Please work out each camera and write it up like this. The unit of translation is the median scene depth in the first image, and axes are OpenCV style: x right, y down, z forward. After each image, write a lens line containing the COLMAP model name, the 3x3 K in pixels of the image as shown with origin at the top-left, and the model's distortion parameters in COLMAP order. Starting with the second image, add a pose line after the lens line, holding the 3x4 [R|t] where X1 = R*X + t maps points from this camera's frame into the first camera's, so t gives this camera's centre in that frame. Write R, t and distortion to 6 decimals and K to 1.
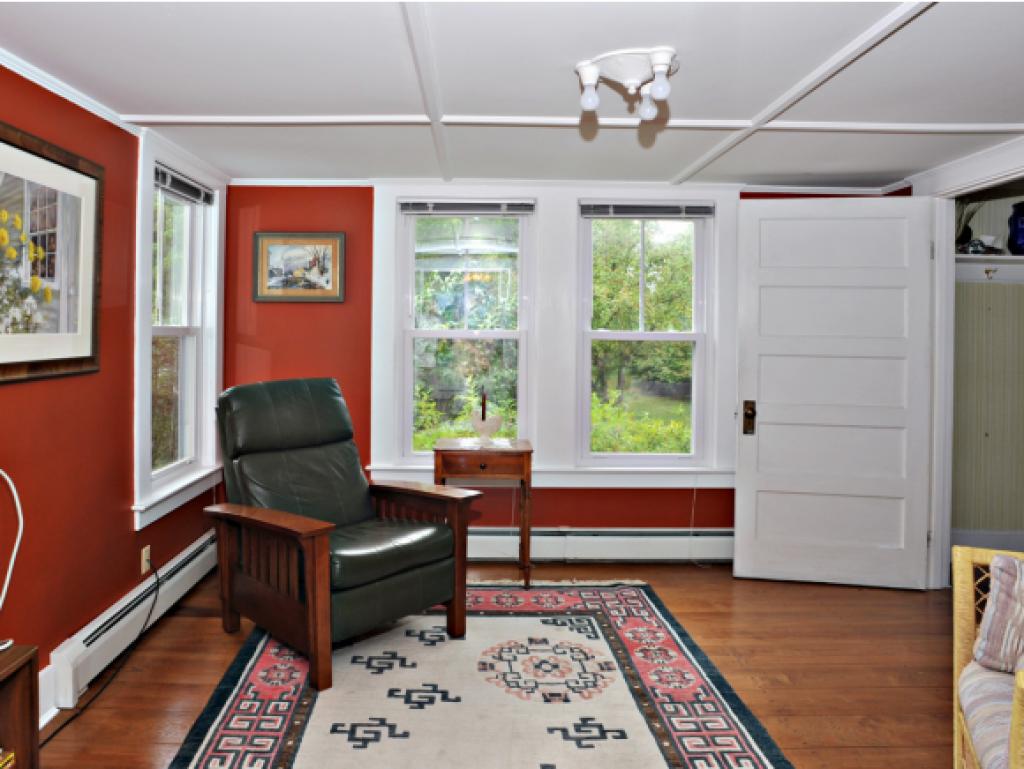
lens RADIAL K [[763.1, 0, 510.7], [0, 763.1, 331.9], [0, 0, 1]] dist [-0.125530, 0.111233]
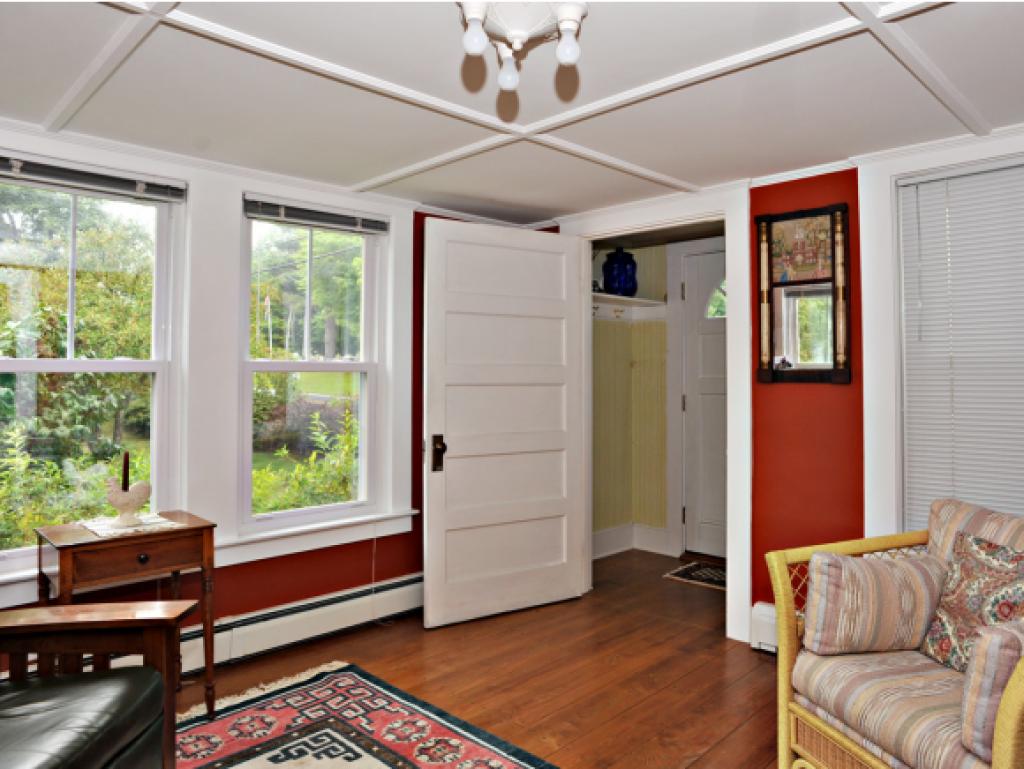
lens RADIAL K [[699.8, 0, 511.3], [0, 699.8, 358.5], [0, 0, 1]] dist [-0.040693, 0.003632]
pose [[0.714742, 0.000160, 0.699388, -0.235013], [0.011741, 0.999856, -0.012228, 0.009685], [-0.699289, 0.016951, 0.714638, 0.331582]]
